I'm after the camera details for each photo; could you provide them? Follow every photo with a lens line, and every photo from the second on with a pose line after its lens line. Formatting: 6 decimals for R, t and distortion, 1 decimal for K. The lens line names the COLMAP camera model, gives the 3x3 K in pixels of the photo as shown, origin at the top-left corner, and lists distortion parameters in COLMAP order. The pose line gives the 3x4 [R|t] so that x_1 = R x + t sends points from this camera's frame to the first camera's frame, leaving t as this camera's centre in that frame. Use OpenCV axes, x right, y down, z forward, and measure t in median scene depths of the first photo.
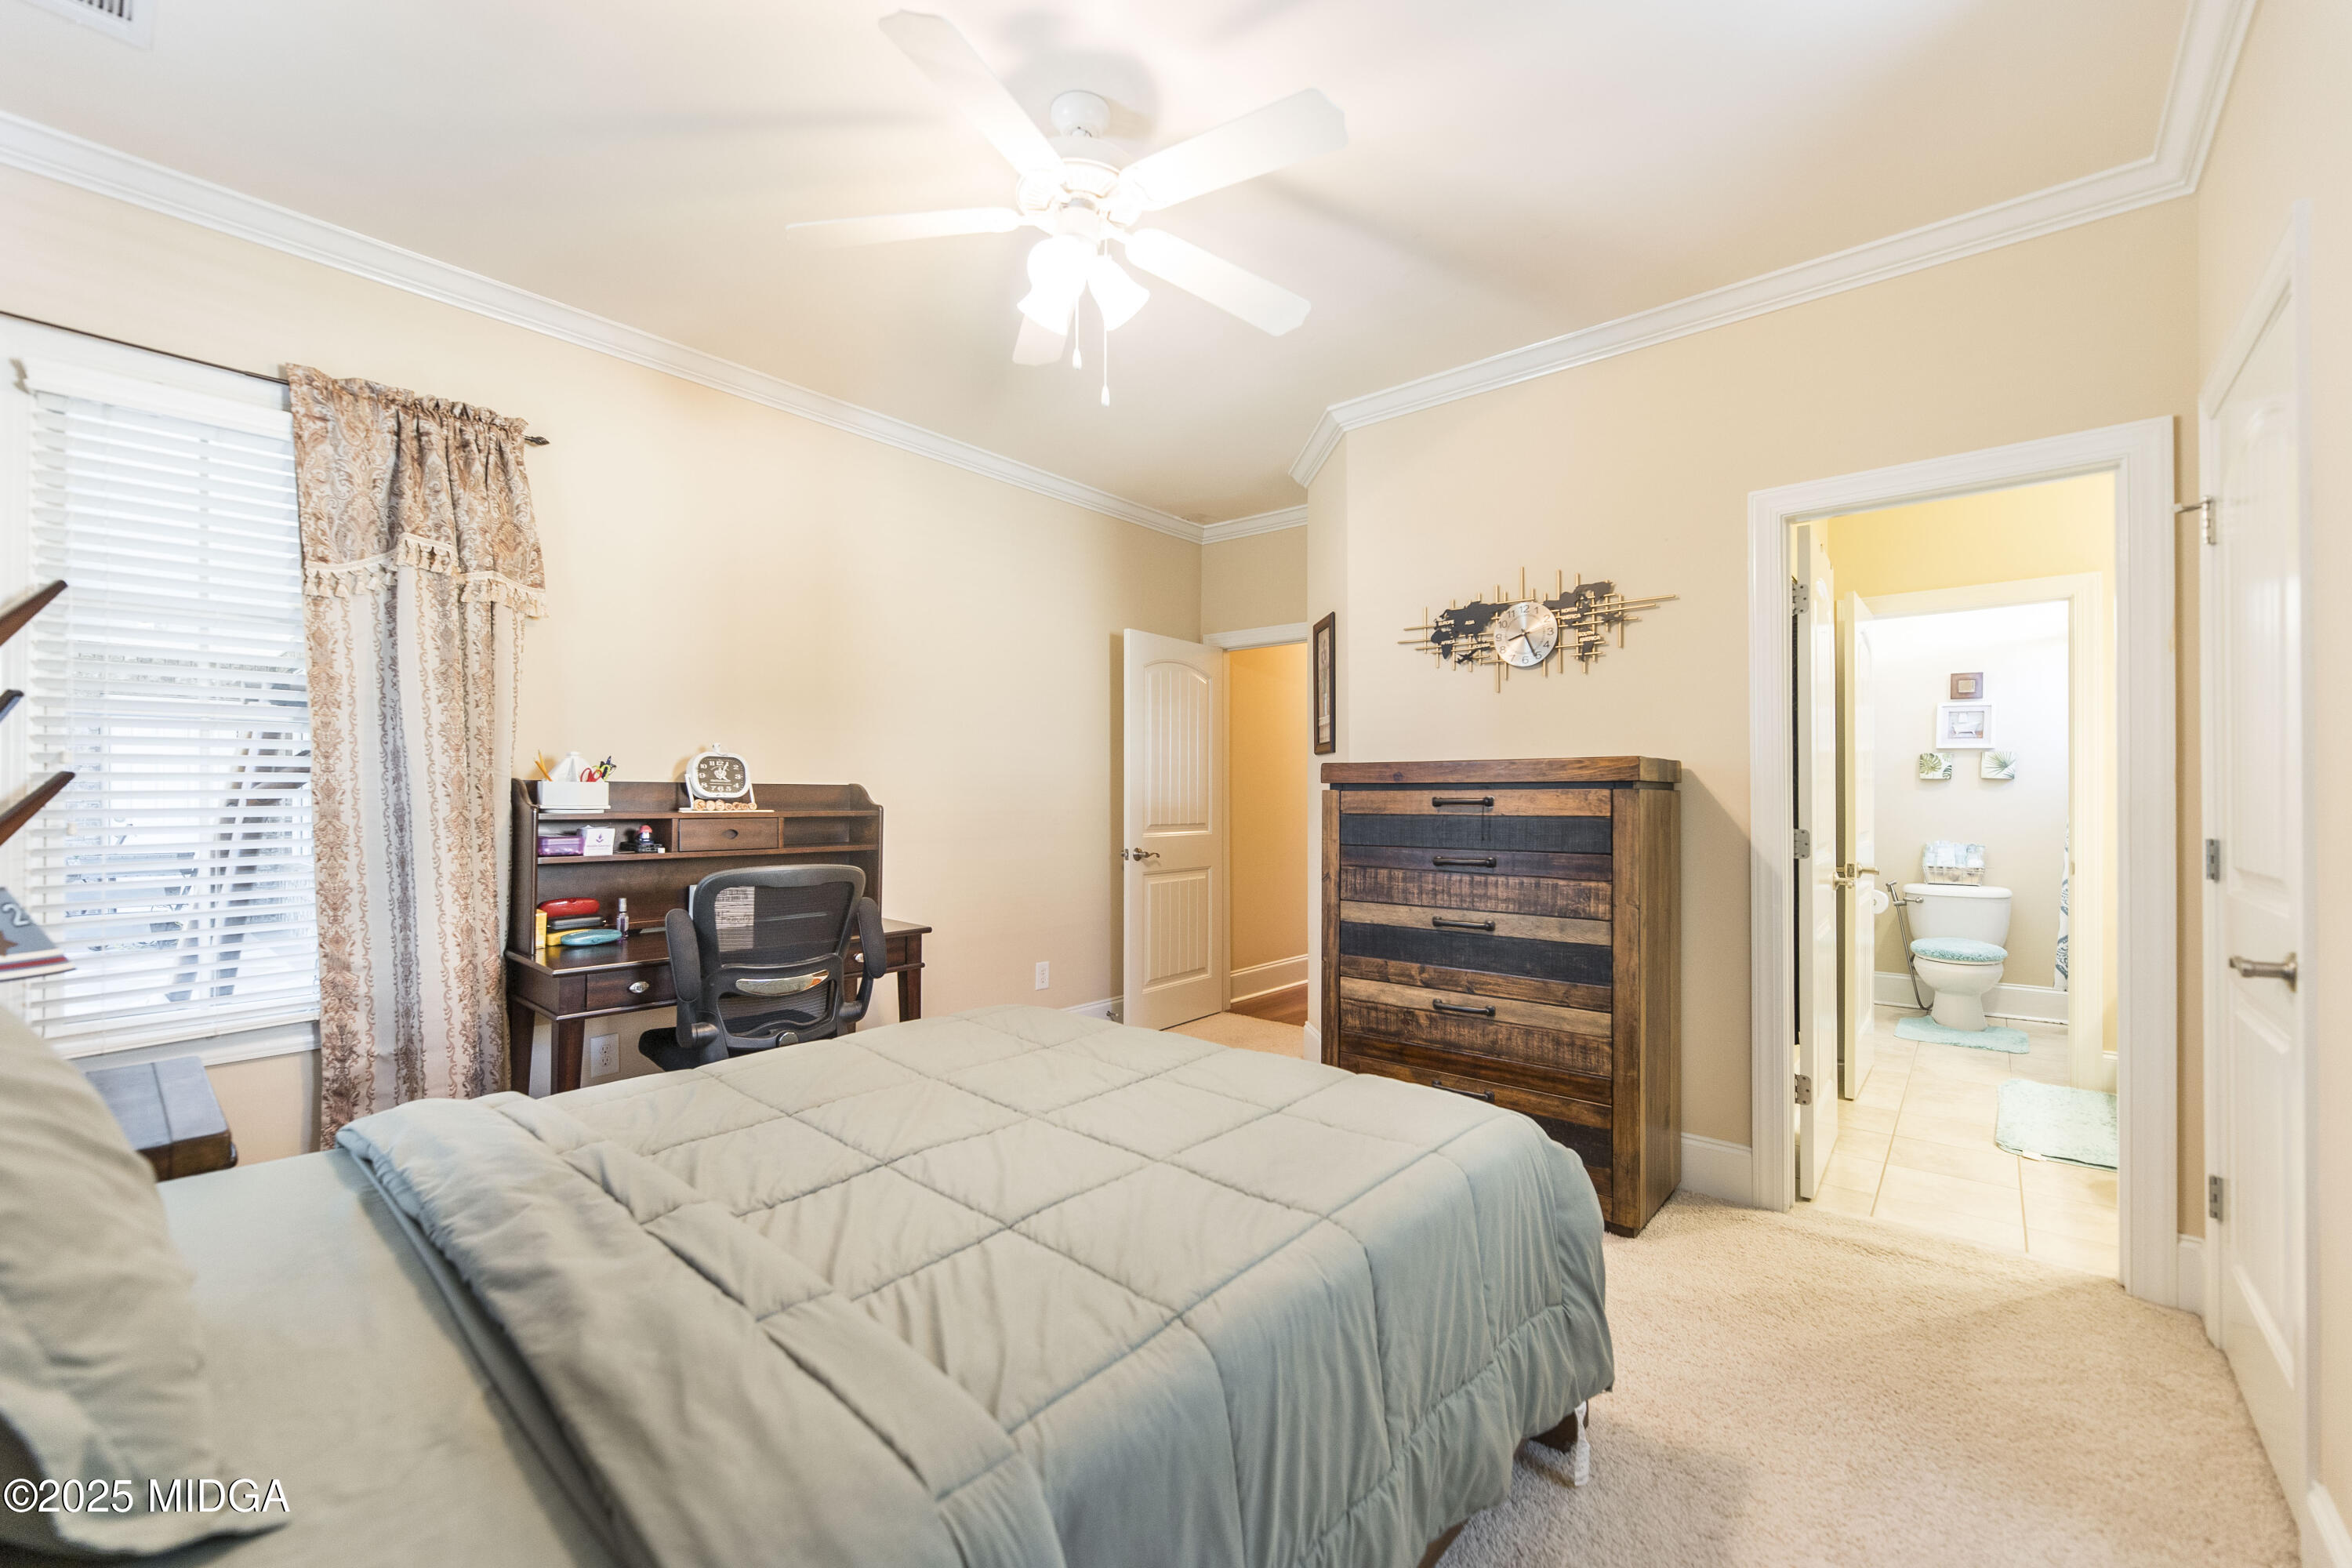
lens RADIAL K [[971.1, 0, 1188.9], [0, 971.1, 790.6], [0, 0, 1]] dist [-0.002365, 0.000495]
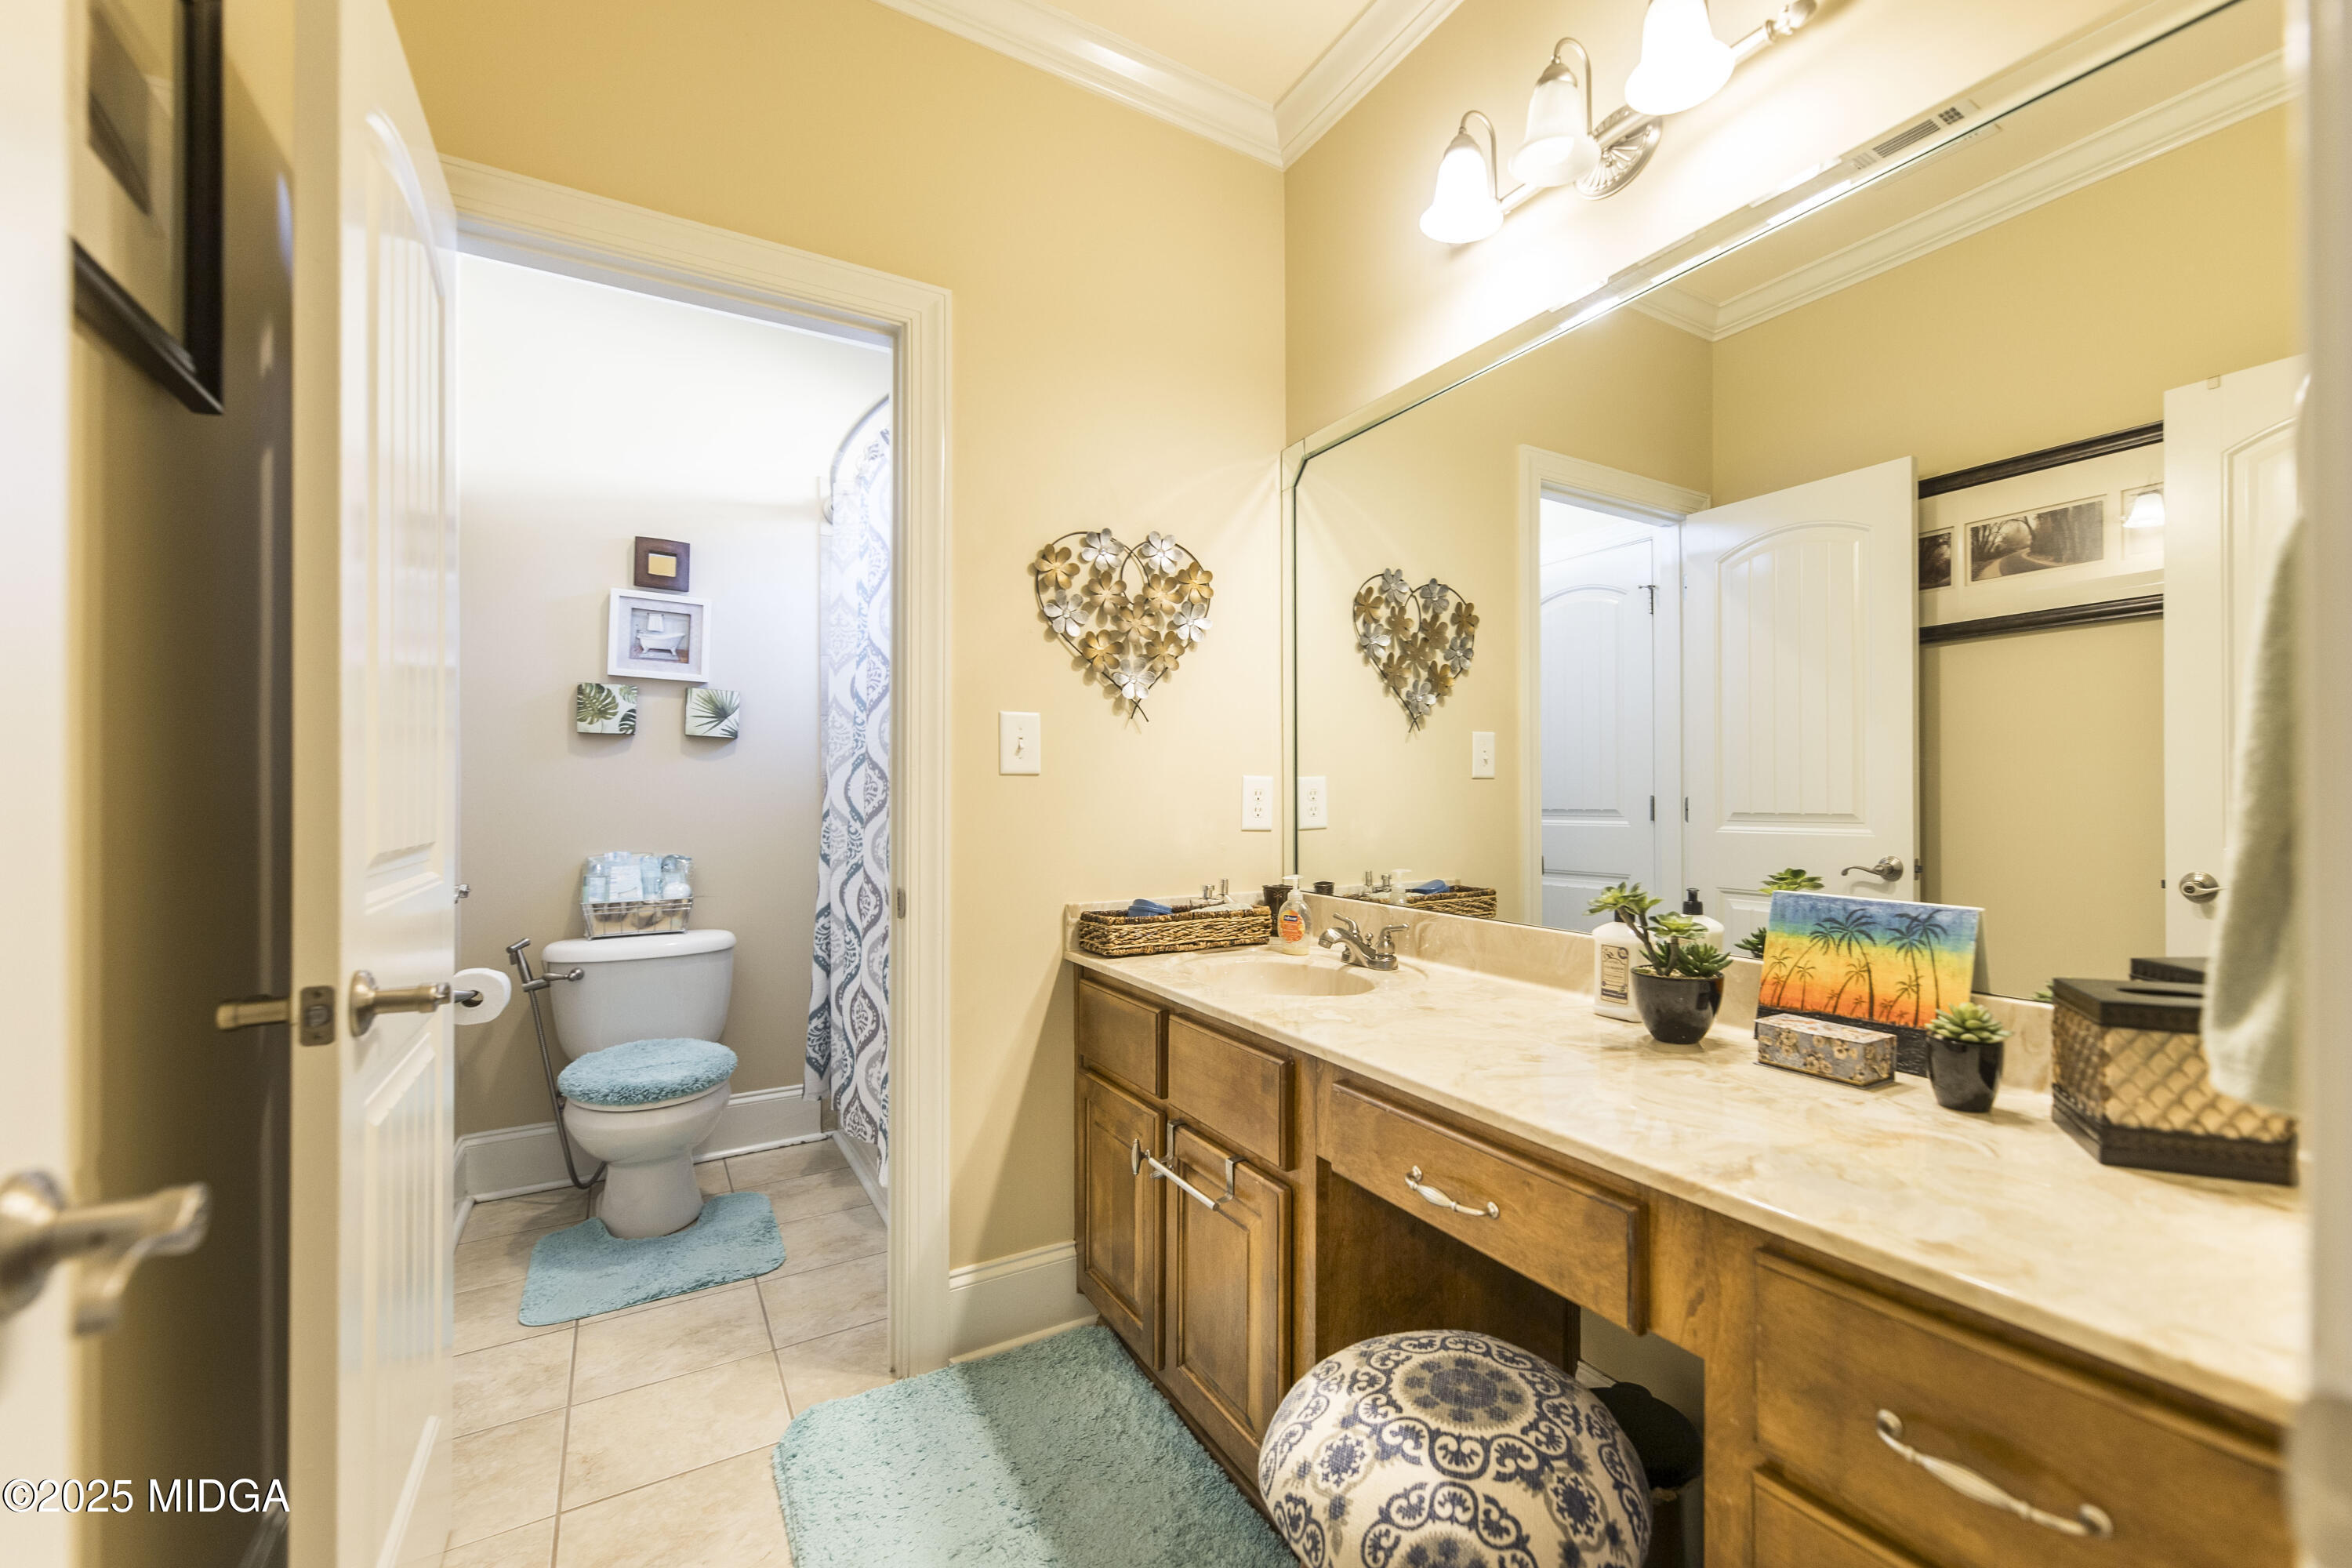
lens RADIAL K [[971.1, 0, 1269.4], [0, 971.1, 768.1], [0, 0, 1]] dist [-0.002365, 0.000495]
pose [[0.291564, 0.005800, 0.956534, 0.384120], [0.000597, 0.999980, -0.006246, 0.009538], [-0.956551, 0.002392, 0.291555, 0.519111]]
